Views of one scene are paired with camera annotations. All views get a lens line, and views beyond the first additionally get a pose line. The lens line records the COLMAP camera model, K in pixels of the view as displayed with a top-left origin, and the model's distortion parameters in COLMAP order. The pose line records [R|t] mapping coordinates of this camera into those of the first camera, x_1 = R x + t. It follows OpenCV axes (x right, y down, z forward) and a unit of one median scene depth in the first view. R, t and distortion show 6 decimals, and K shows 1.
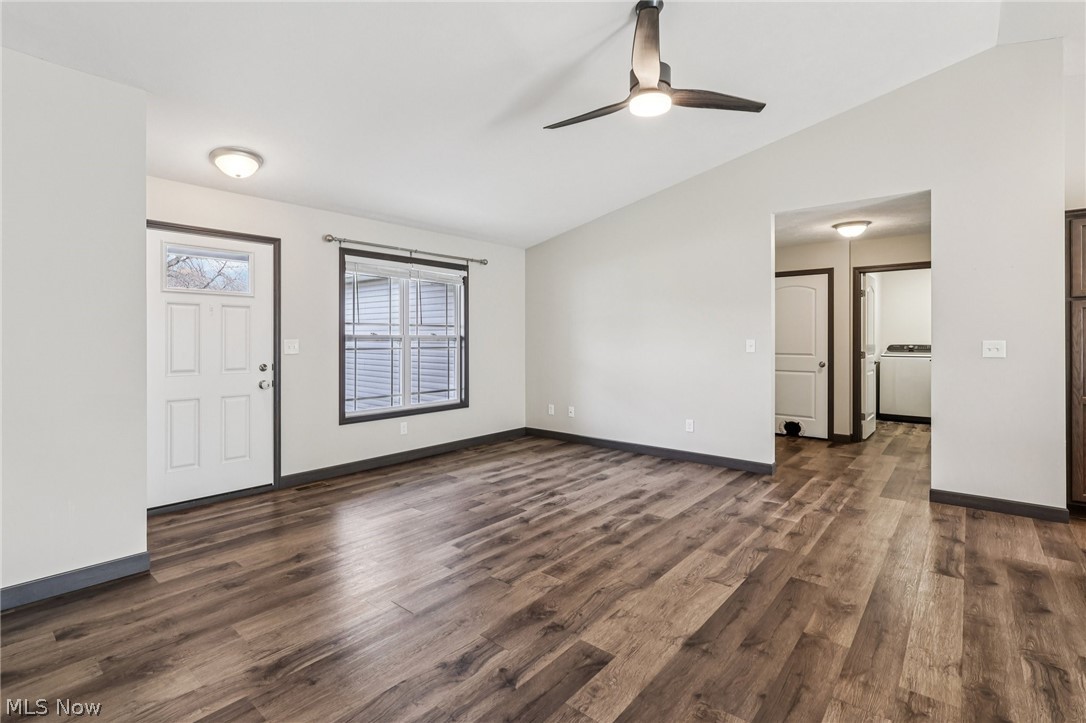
lens RADIAL K [[510.7, 0, 544.0], [0, 510.7, 339.7], [0, 0, 1]] dist [-0.000632, 0.000264]
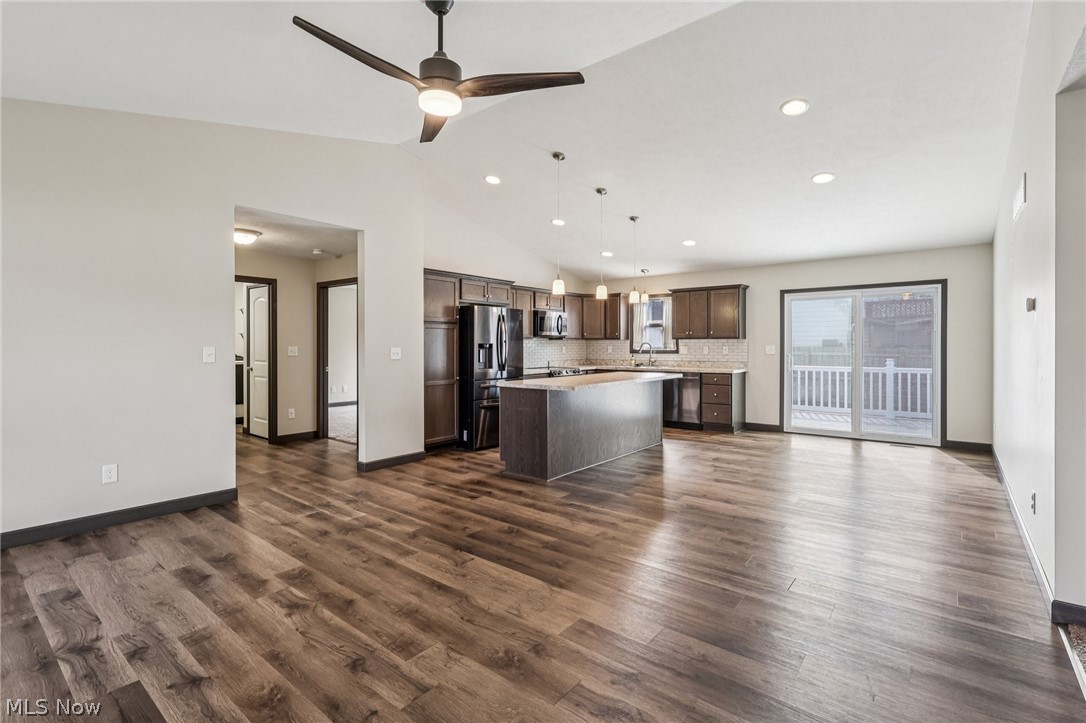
lens RADIAL K [[500.9, 0, 545.5], [0, 500.9, 349.7], [0, 0, 1]] dist [-0.000323, 0.000014]
pose [[-0.026826, -0.003193, 0.999635, -0.577956], [0.002006, 0.999993, 0.003248, 0.004248], [-0.999638, 0.002093, -0.026819, 0.647423]]
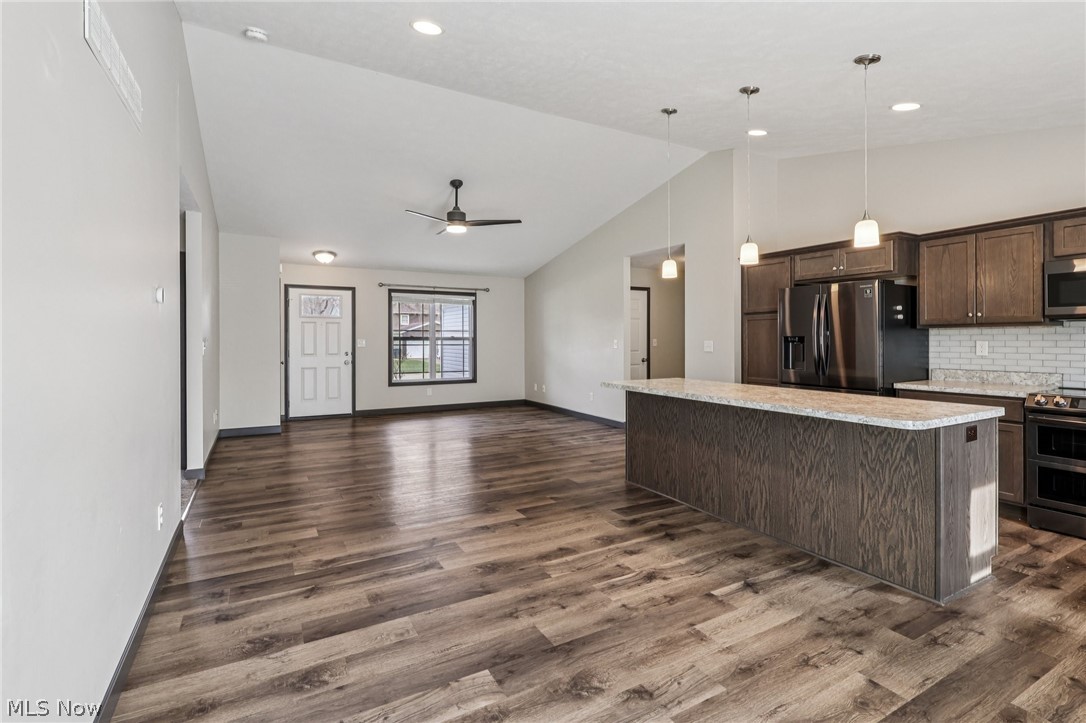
lens RADIAL K [[511.0, 0, 546.2], [0, 511.0, 344.0], [0, 0, 1]] dist [0.001136, 0.000390]
pose [[0.936671, 0.004948, -0.350175, 1.016122], [-0.001836, 0.999956, 0.009219, -0.002880], [0.350205, -0.007992, 0.936639, -0.677454]]
